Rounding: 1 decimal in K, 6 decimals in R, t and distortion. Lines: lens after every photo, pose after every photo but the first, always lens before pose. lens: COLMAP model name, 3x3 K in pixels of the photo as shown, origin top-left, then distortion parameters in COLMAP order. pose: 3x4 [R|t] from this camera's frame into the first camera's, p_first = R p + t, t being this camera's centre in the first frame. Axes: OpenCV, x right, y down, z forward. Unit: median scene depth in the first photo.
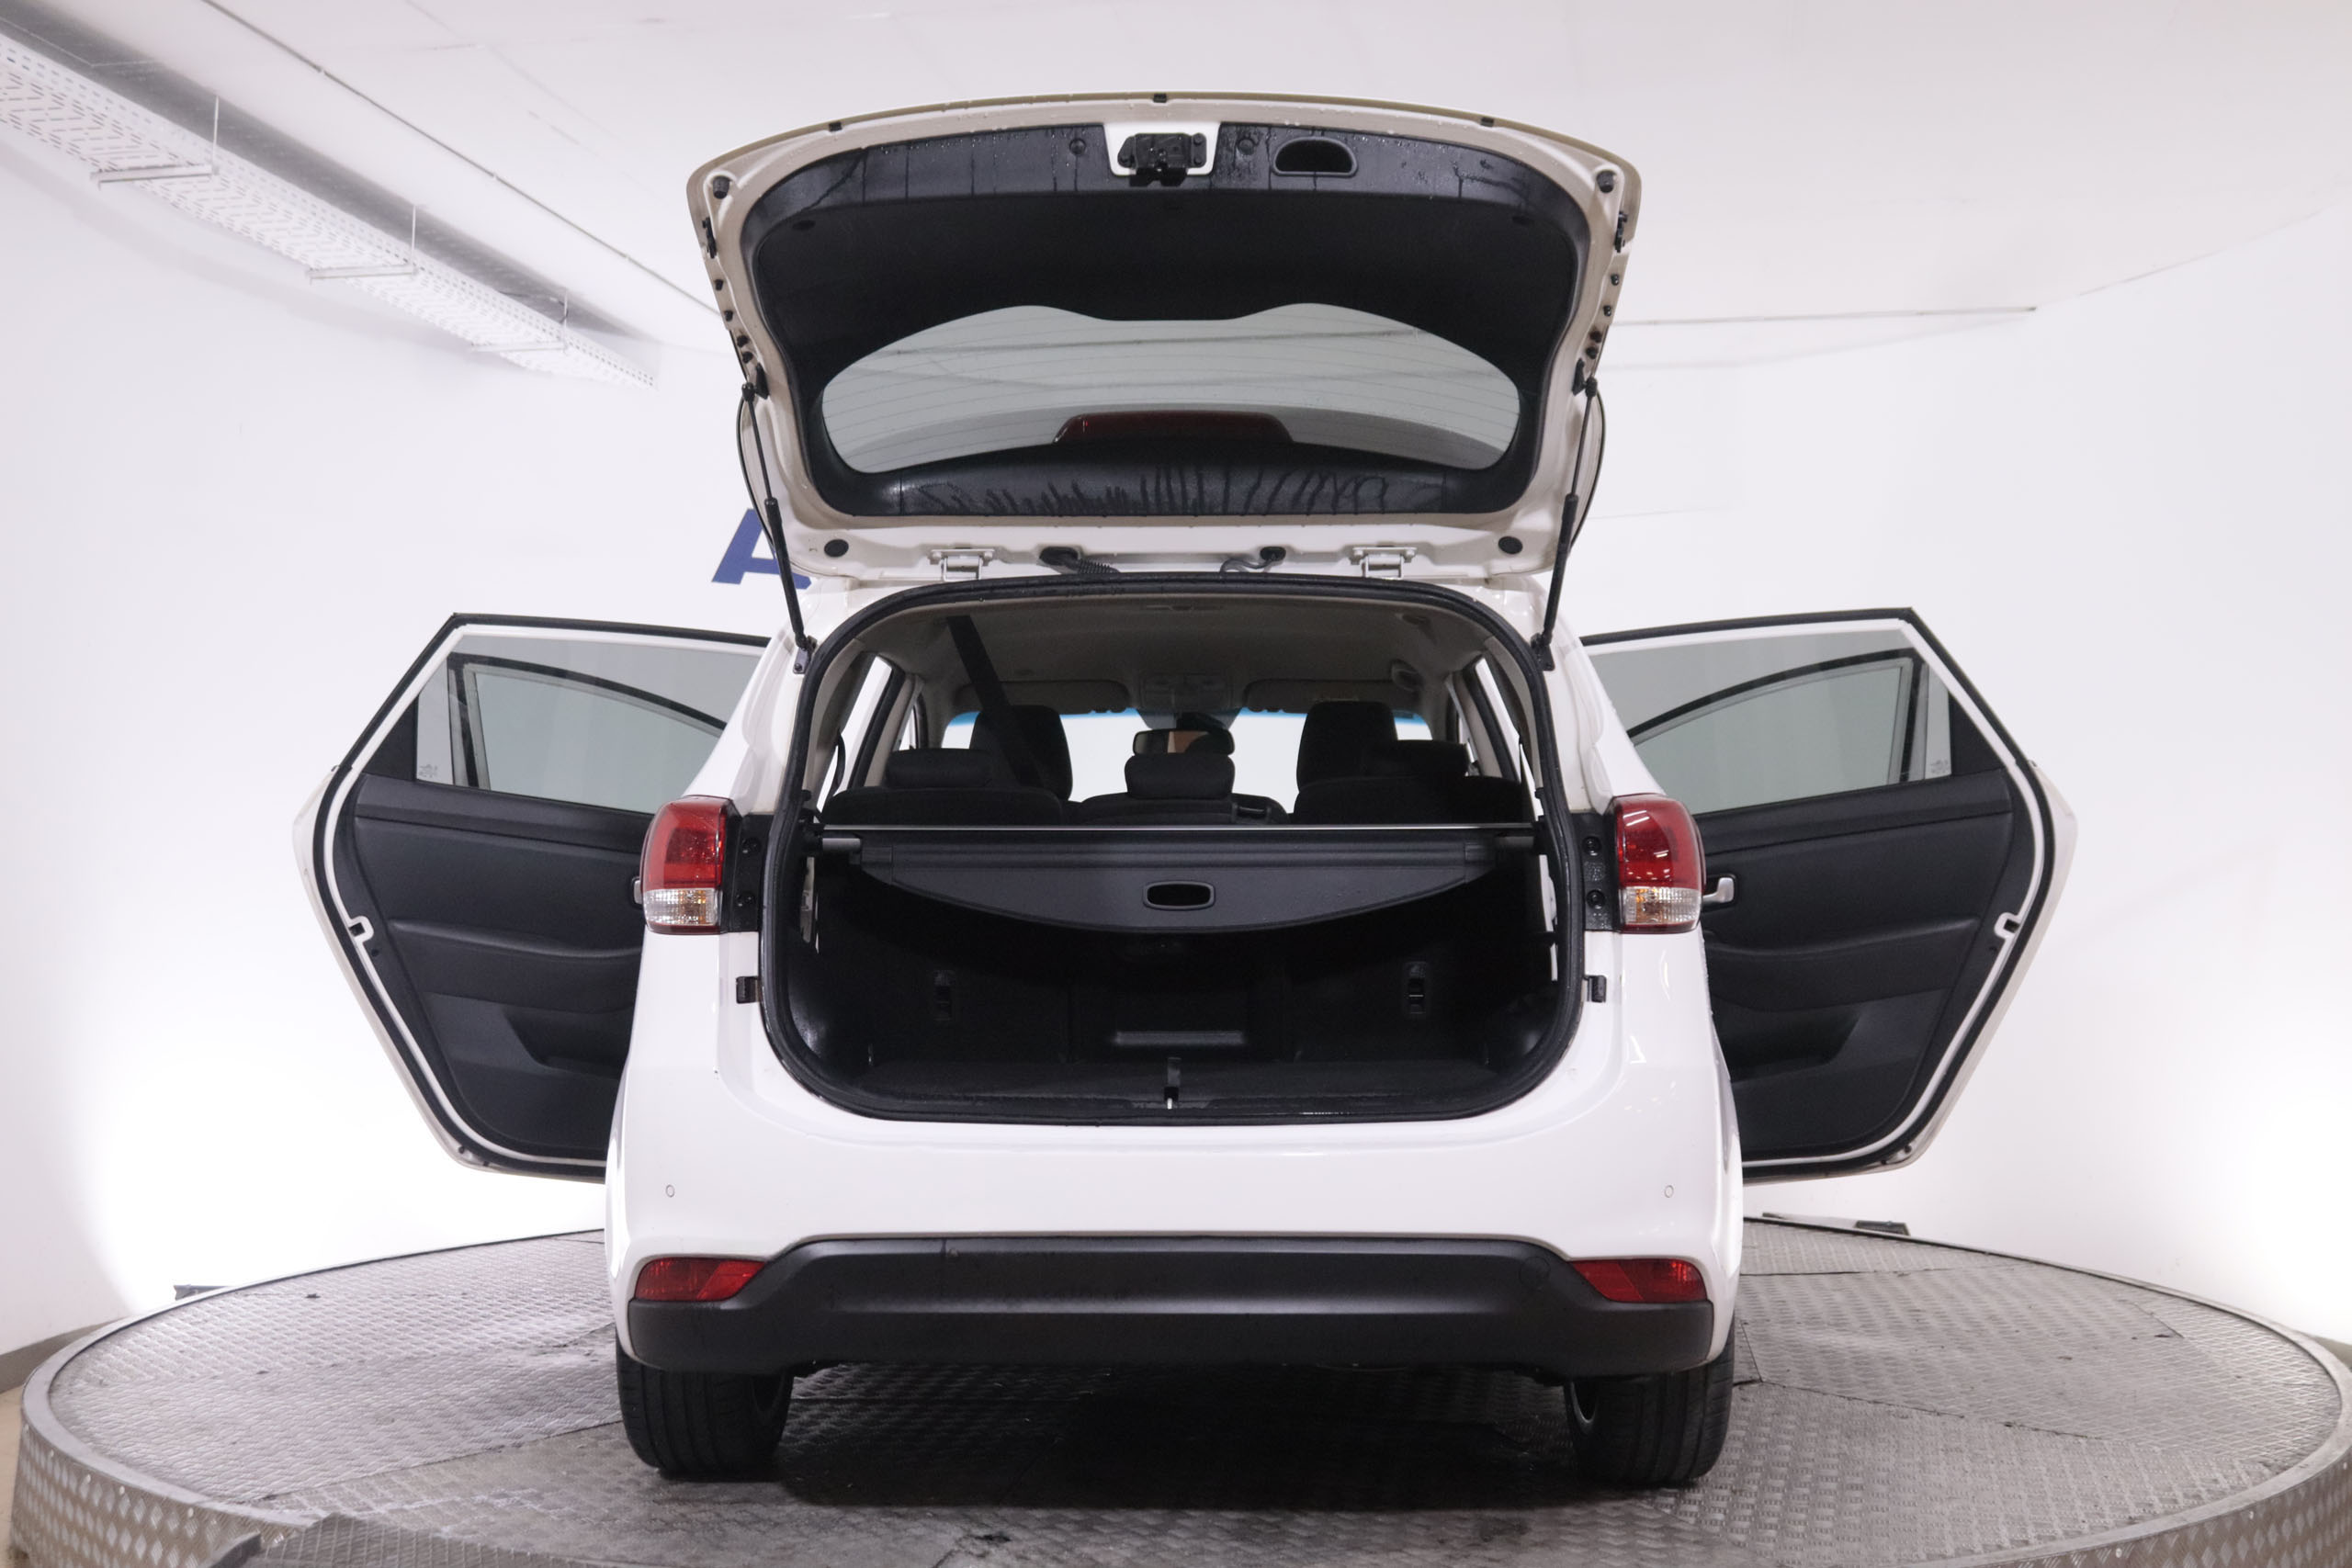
lens RADIAL K [[2583.1, 0, 1186.8], [0, 2583.1, 736.1], [0, 0, 1]] dist [-0.051700, 0.000000]
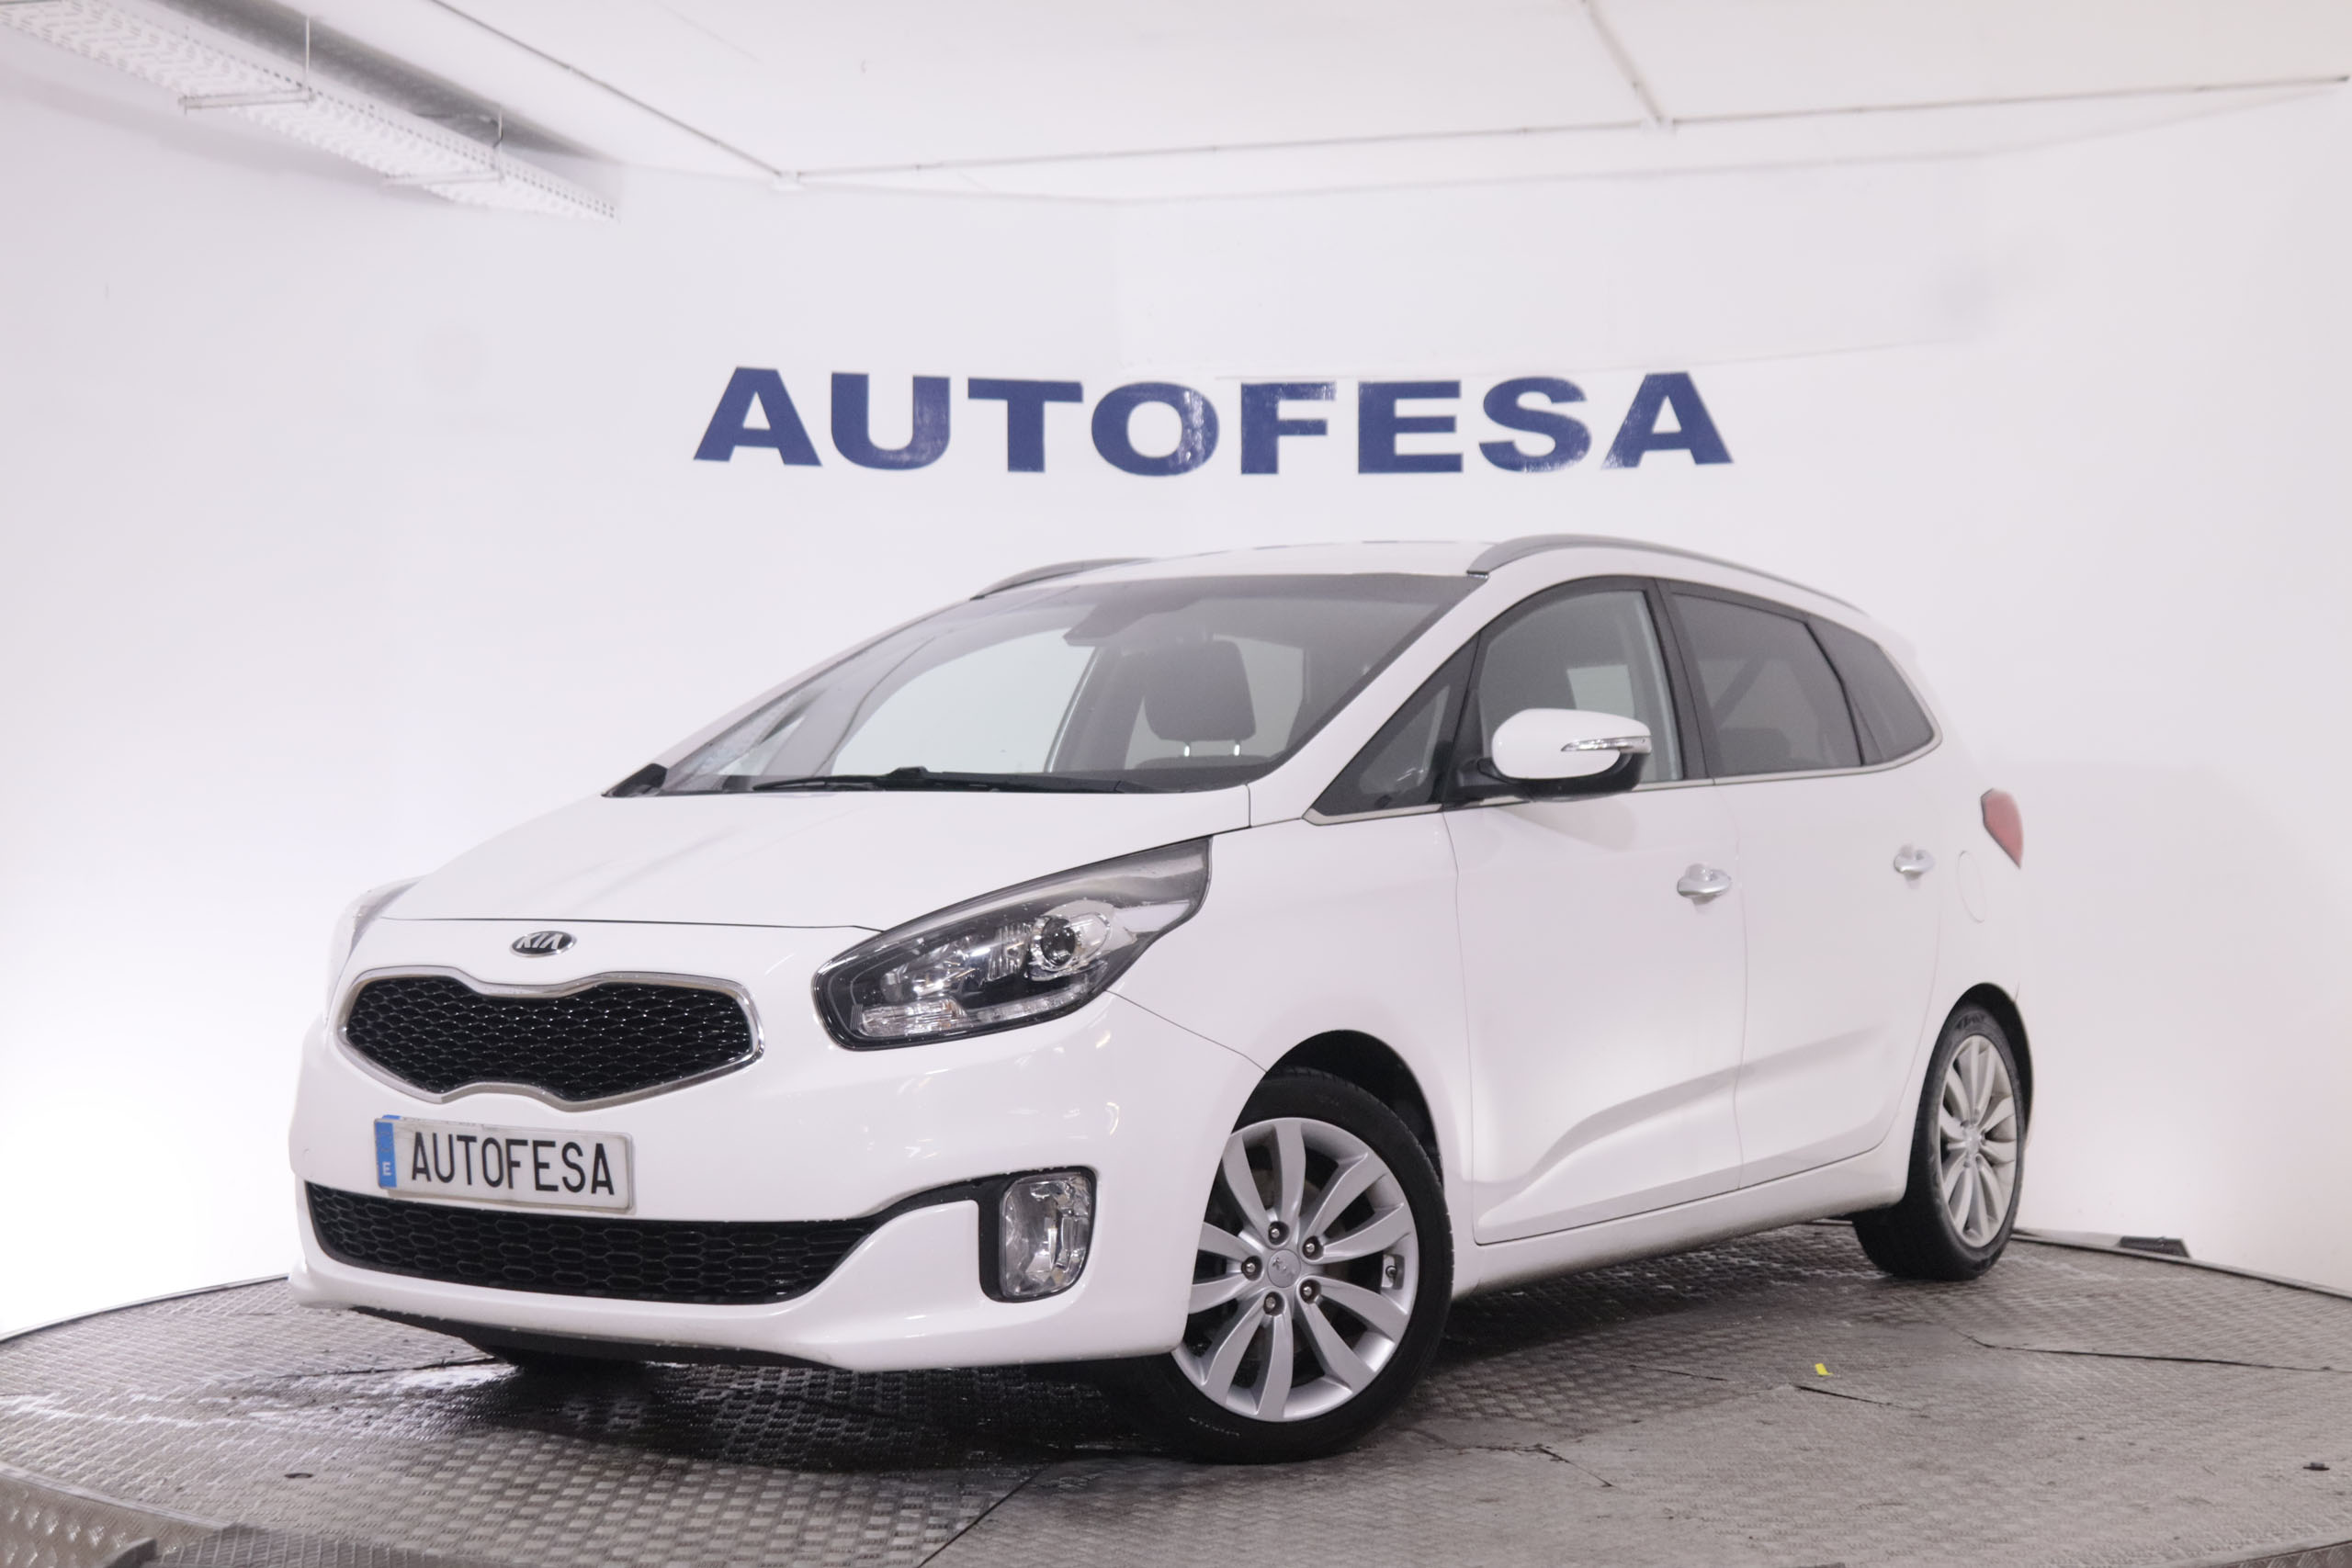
lens RADIAL K [[3559.5, 0, 1204.3], [0, 3559.5, 749.1], [0, 0, 1]] dist [0.011128, 0.000000]
pose [[0.998165, -0.014647, -0.058751, 0.047386], [0.016858, 0.999161, 0.037327, -0.009949], [0.058155, -0.038249, 0.997575, -0.126097]]
